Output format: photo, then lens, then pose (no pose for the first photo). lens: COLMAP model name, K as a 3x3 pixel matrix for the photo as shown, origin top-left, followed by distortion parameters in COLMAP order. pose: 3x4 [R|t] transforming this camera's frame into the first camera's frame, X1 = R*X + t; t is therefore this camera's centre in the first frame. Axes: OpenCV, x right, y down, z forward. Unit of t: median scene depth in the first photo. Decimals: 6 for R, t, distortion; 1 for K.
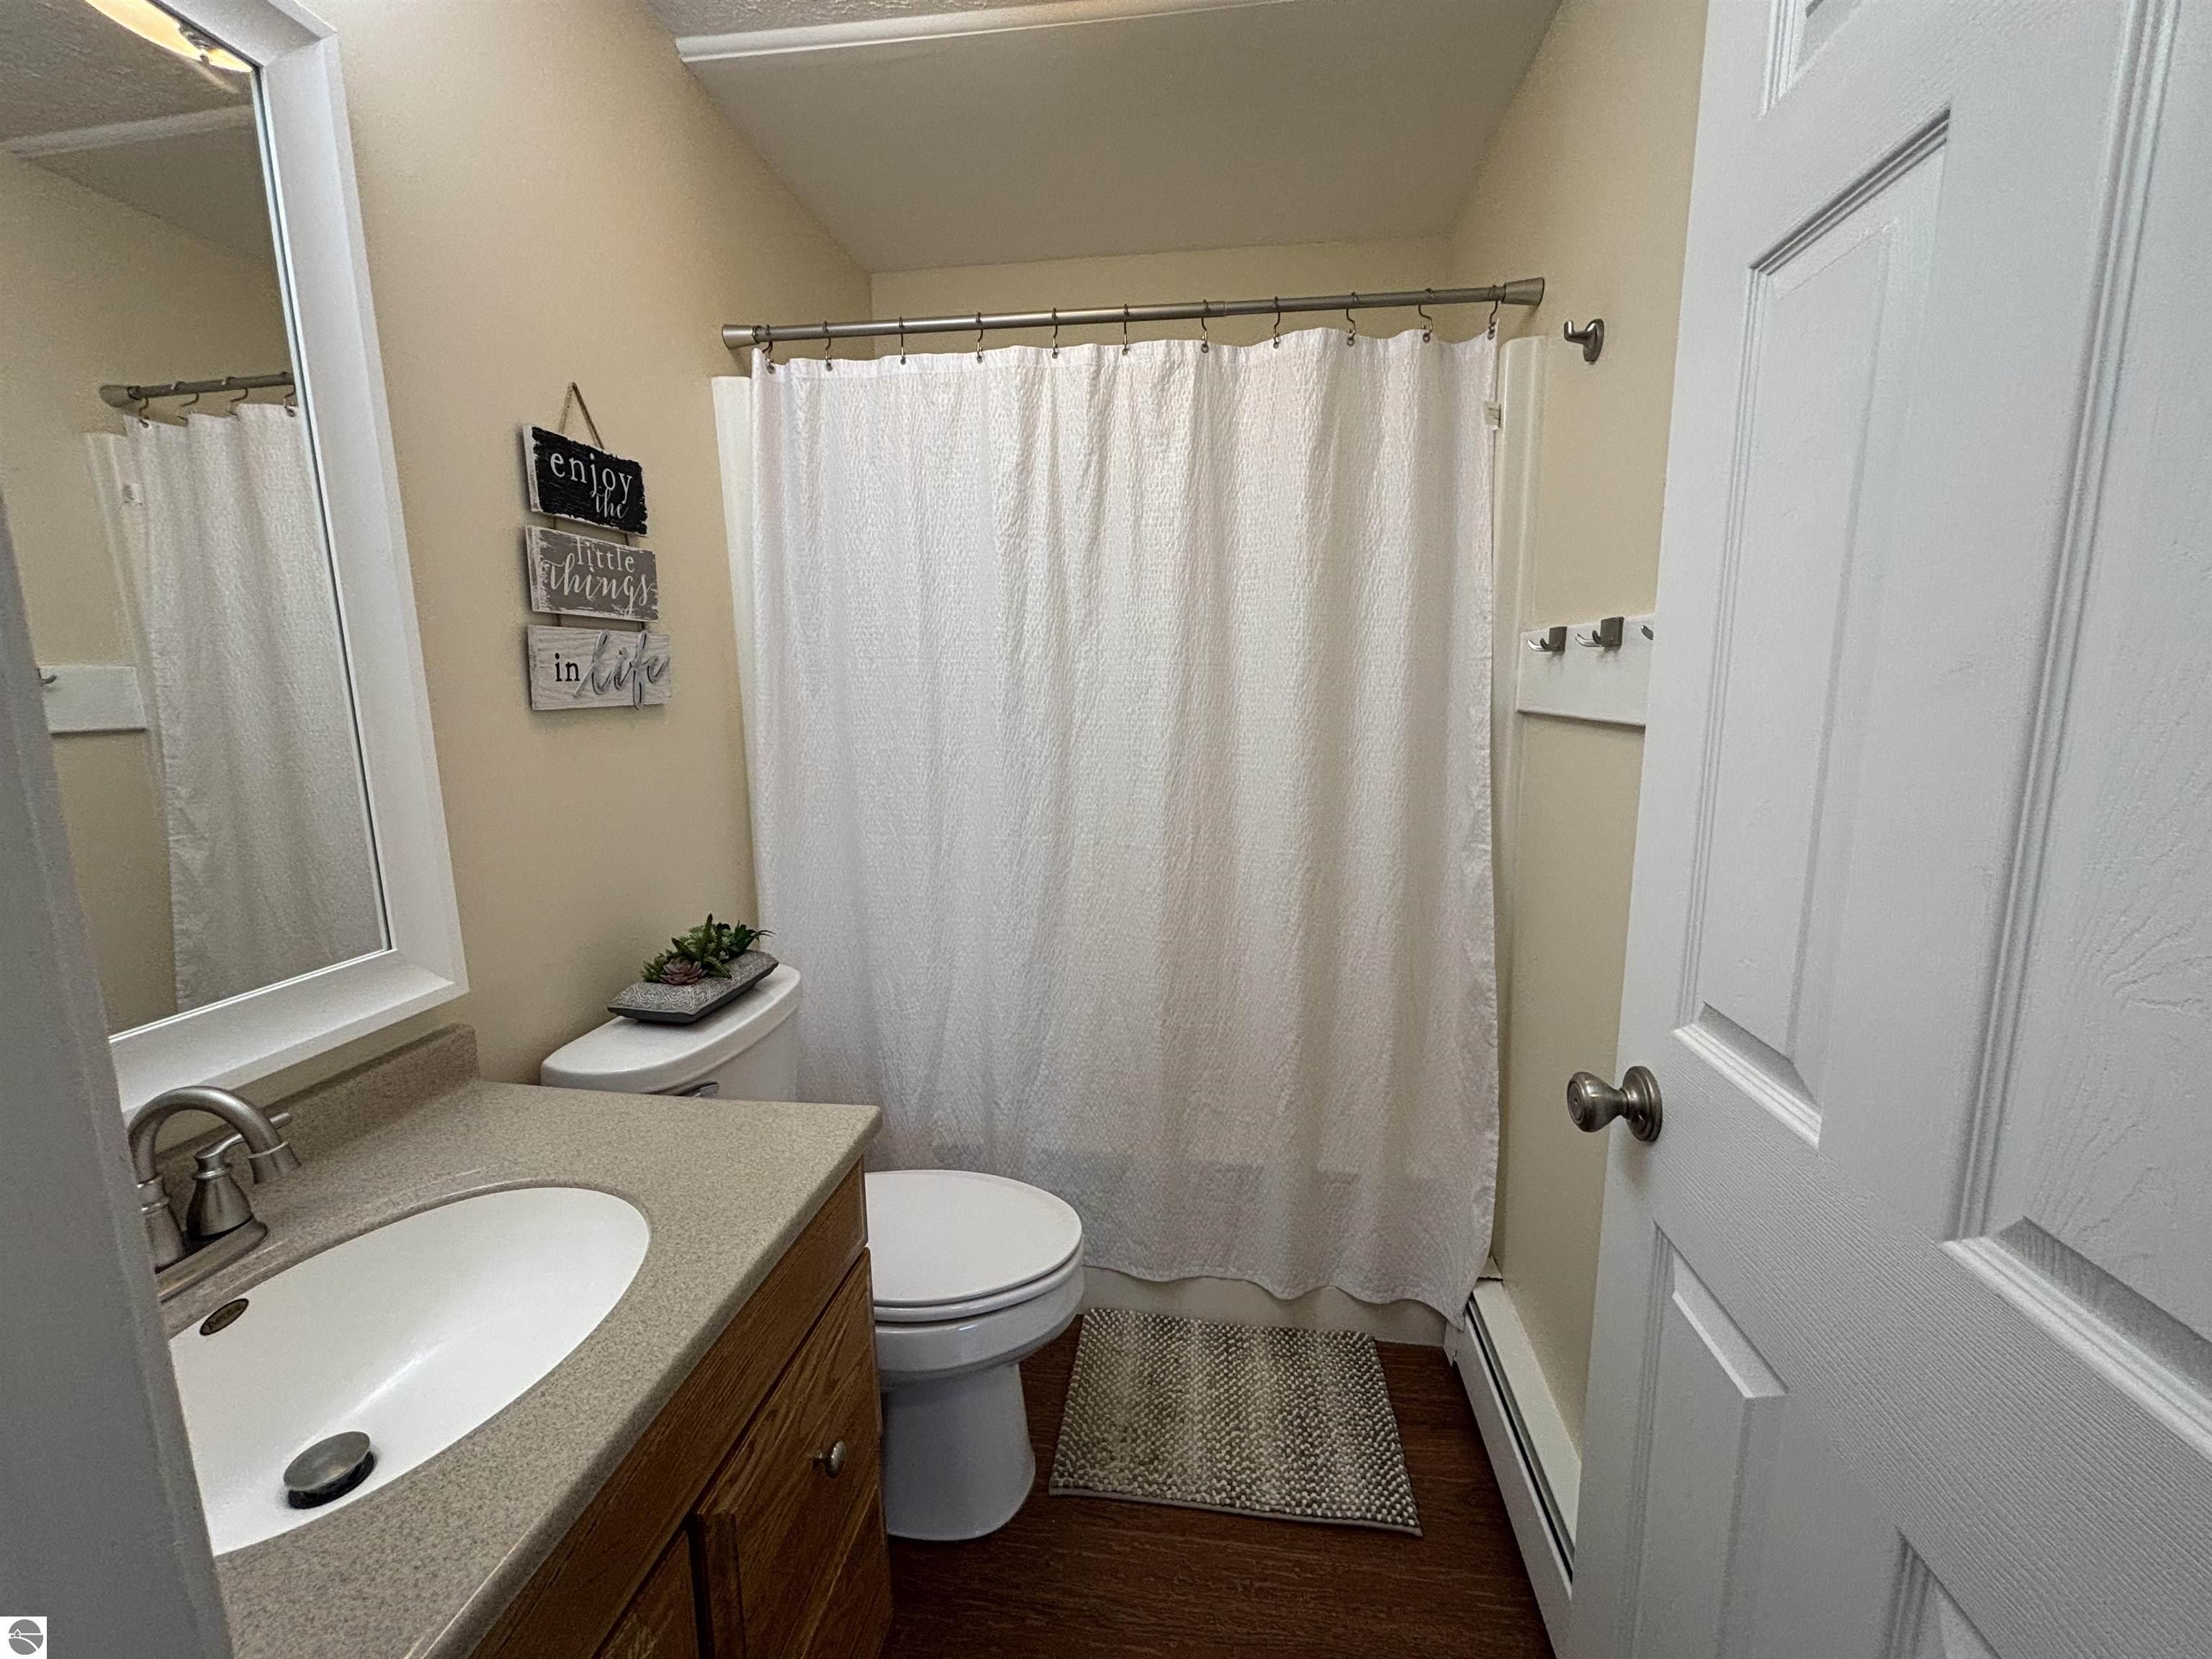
lens RADIAL K [[897.1, 0, 1106.0], [0, 897.1, 829.5], [0, 0, 1]] dist [0.000215, -0.002919]
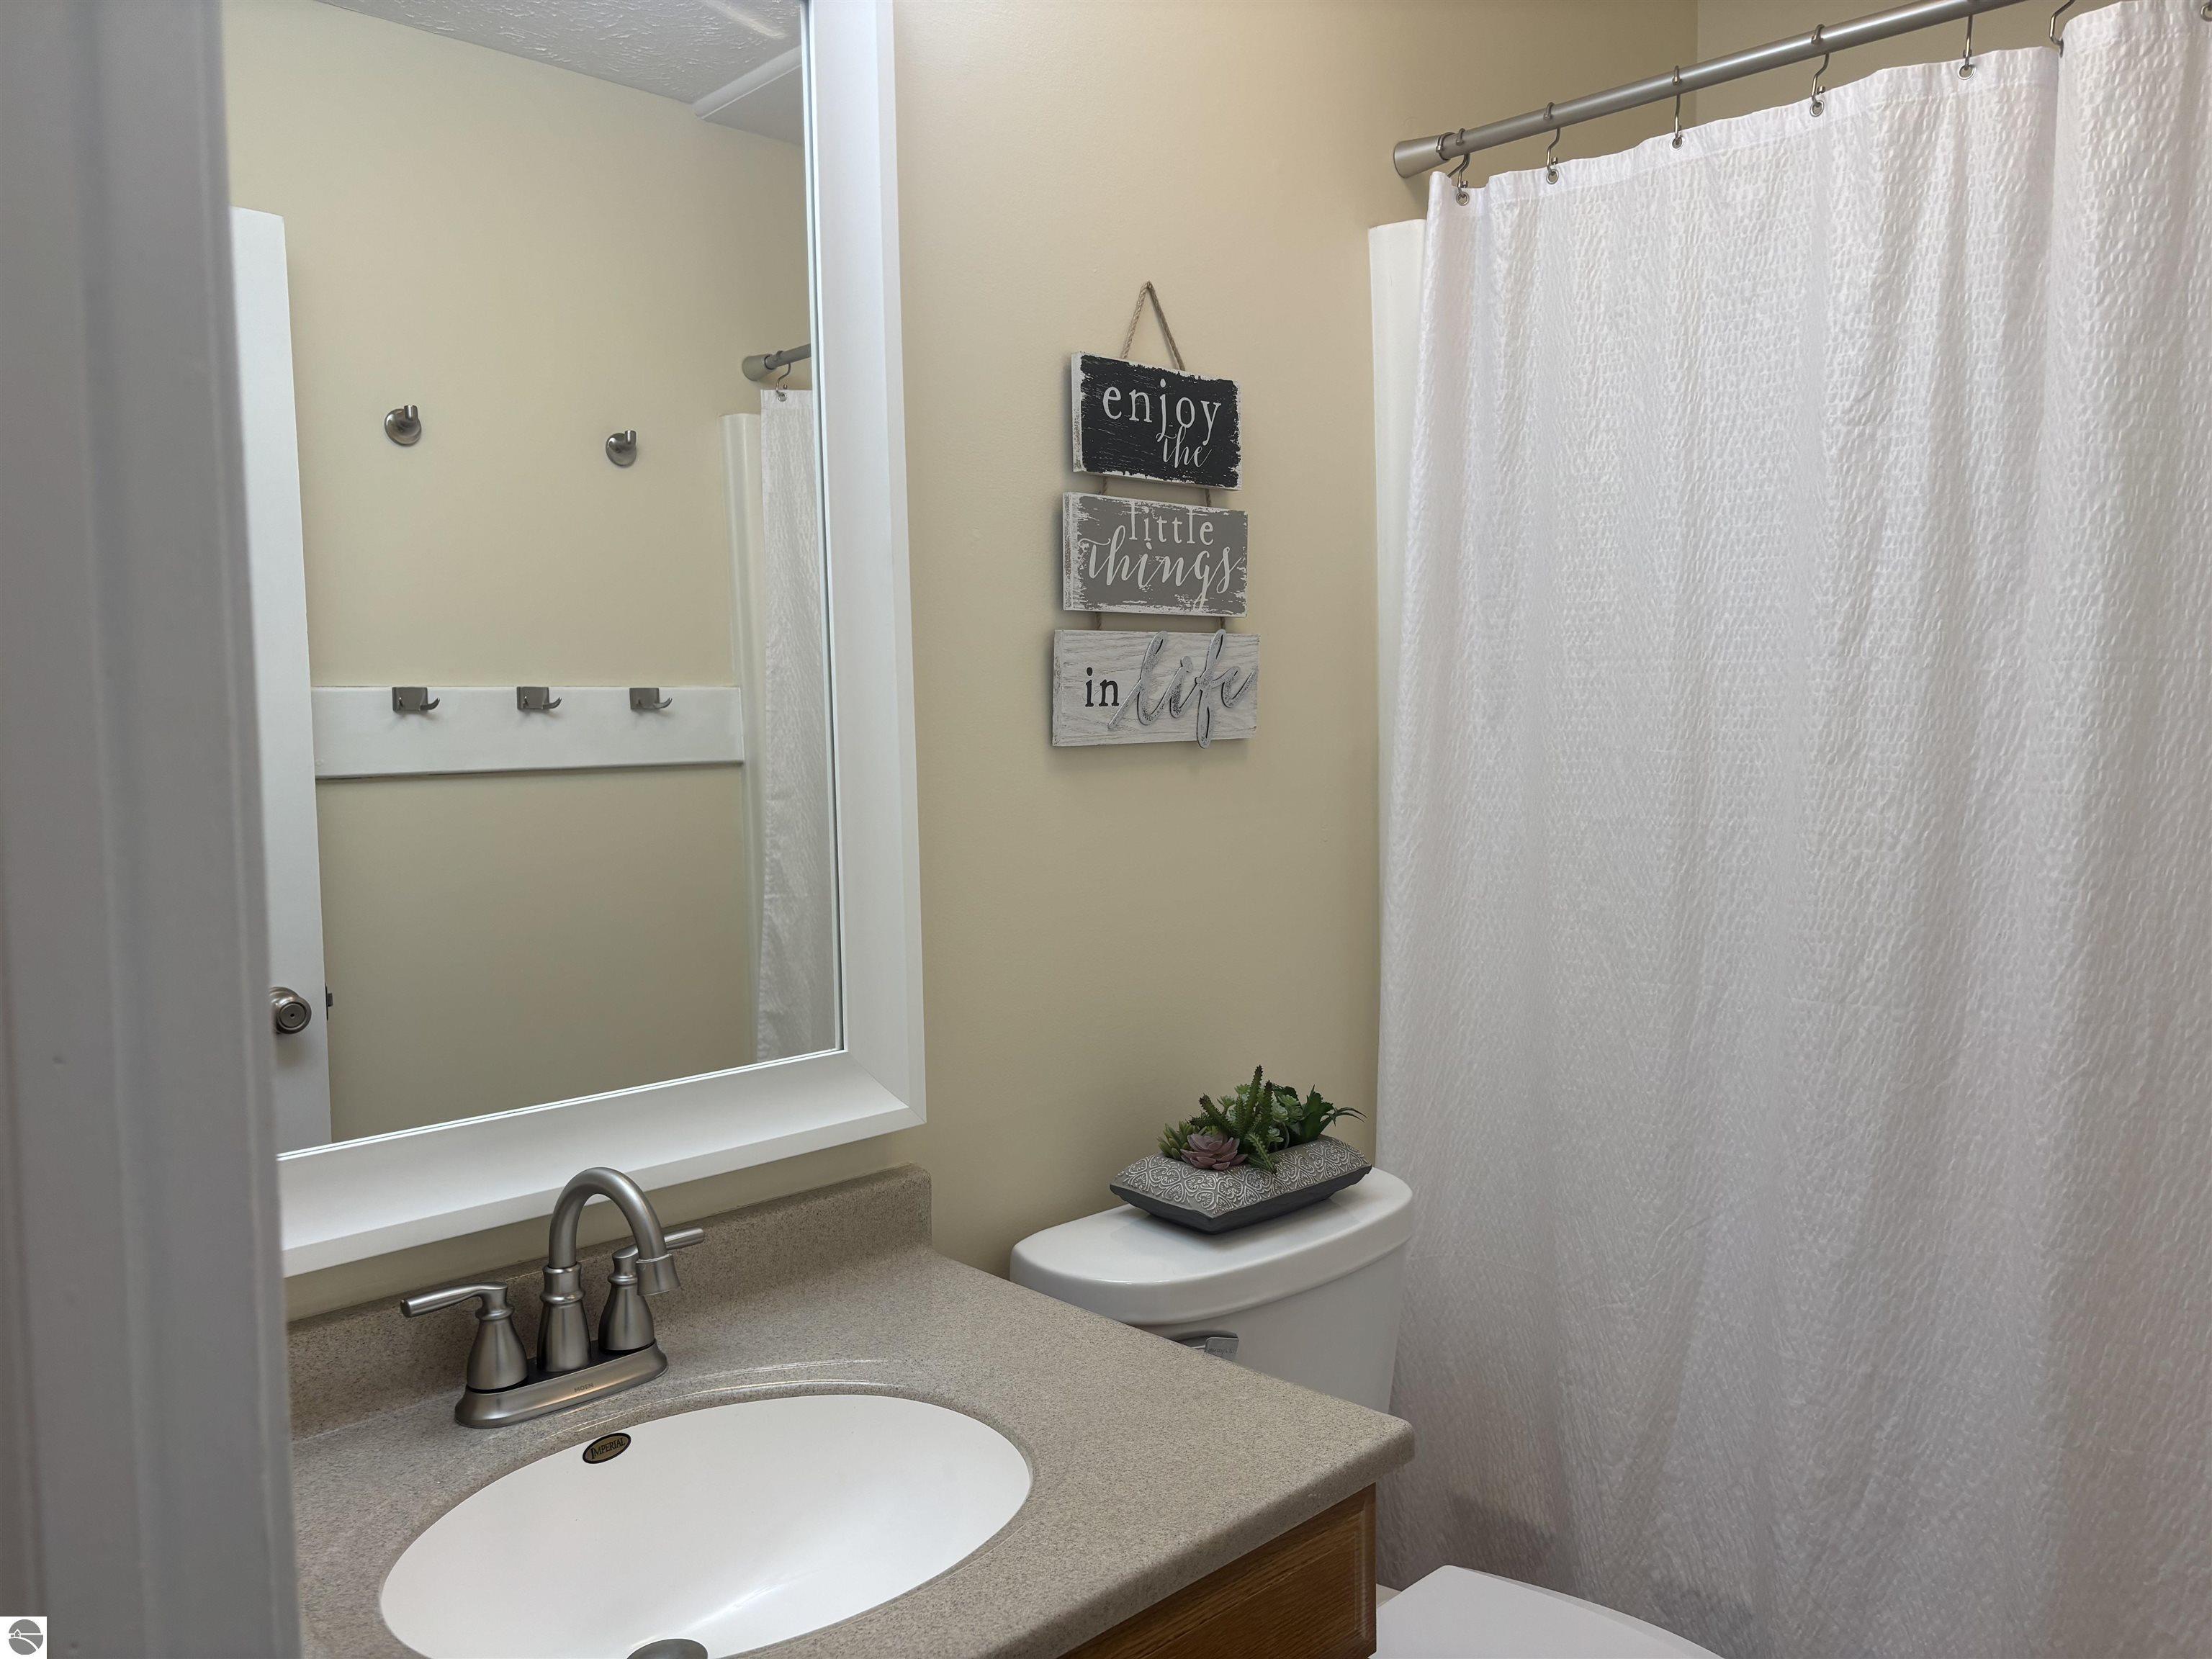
lens RADIAL K [[1660.4, 0, 1112.7], [0, 1660.4, 855.0], [0, 0, 1]] dist [0.055291, -0.090072]
pose [[0.794358, 0.051451, -0.605266, 0.187109], [-0.093305, 0.994917, -0.037880, -0.001244], [0.600241, 0.086565, 0.795121, -0.016086]]
